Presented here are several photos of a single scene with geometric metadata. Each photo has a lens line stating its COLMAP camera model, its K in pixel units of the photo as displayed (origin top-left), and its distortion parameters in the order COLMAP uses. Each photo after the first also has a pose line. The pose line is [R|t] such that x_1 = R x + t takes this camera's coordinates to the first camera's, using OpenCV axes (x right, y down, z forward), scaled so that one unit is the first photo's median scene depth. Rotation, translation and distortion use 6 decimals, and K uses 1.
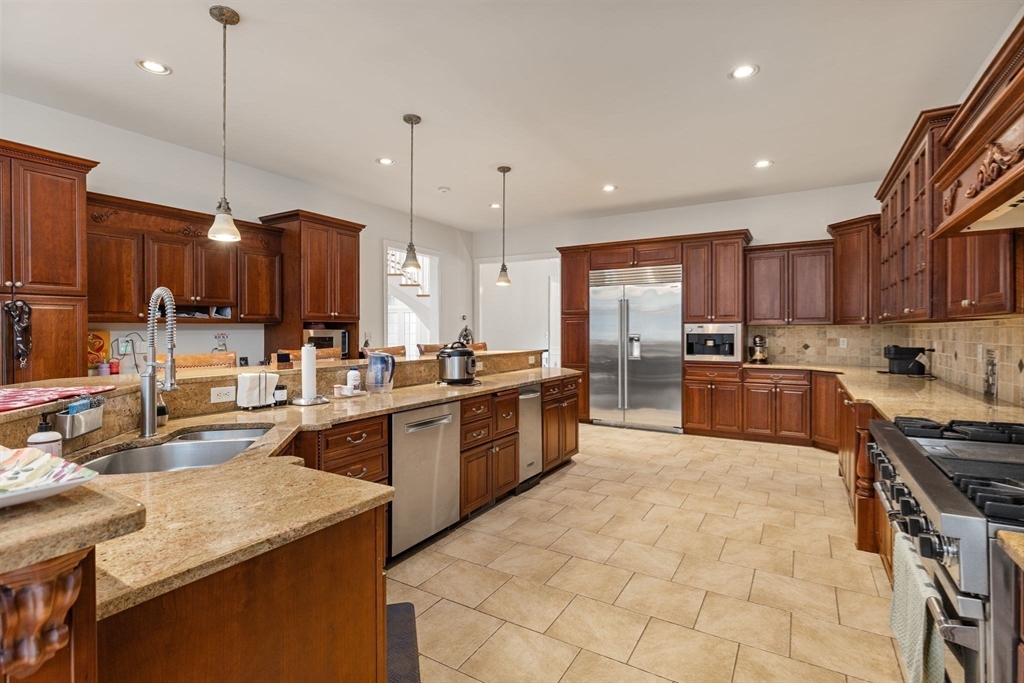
lens RADIAL K [[524.4, 0, 512.0], [0, 524.4, 341.5], [0, 0, 1]] dist [-0.000606, -0.000098]
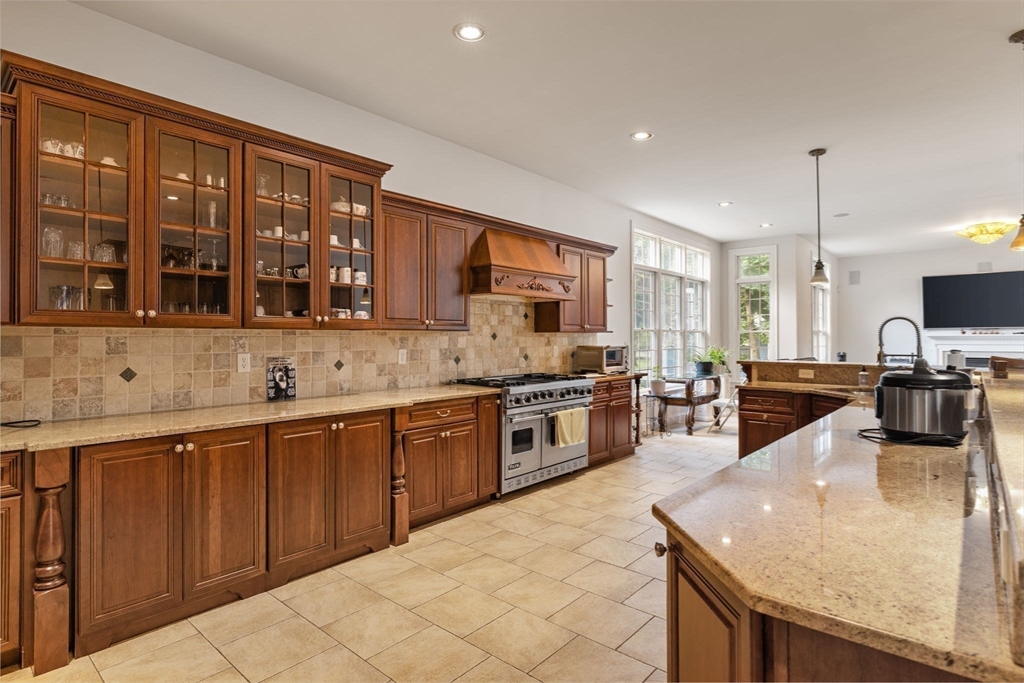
lens RADIAL K [[524.4, 0, 512.0], [0, 524.4, 341.5], [0, 0, 1]] dist [-0.000606, -0.000098]
pose [[-0.982684, 0.005543, 0.185207, 0.222817], [0.009371, 0.999760, 0.019798, -0.032726], [-0.185053, 0.021191, -0.982500, 1.827890]]
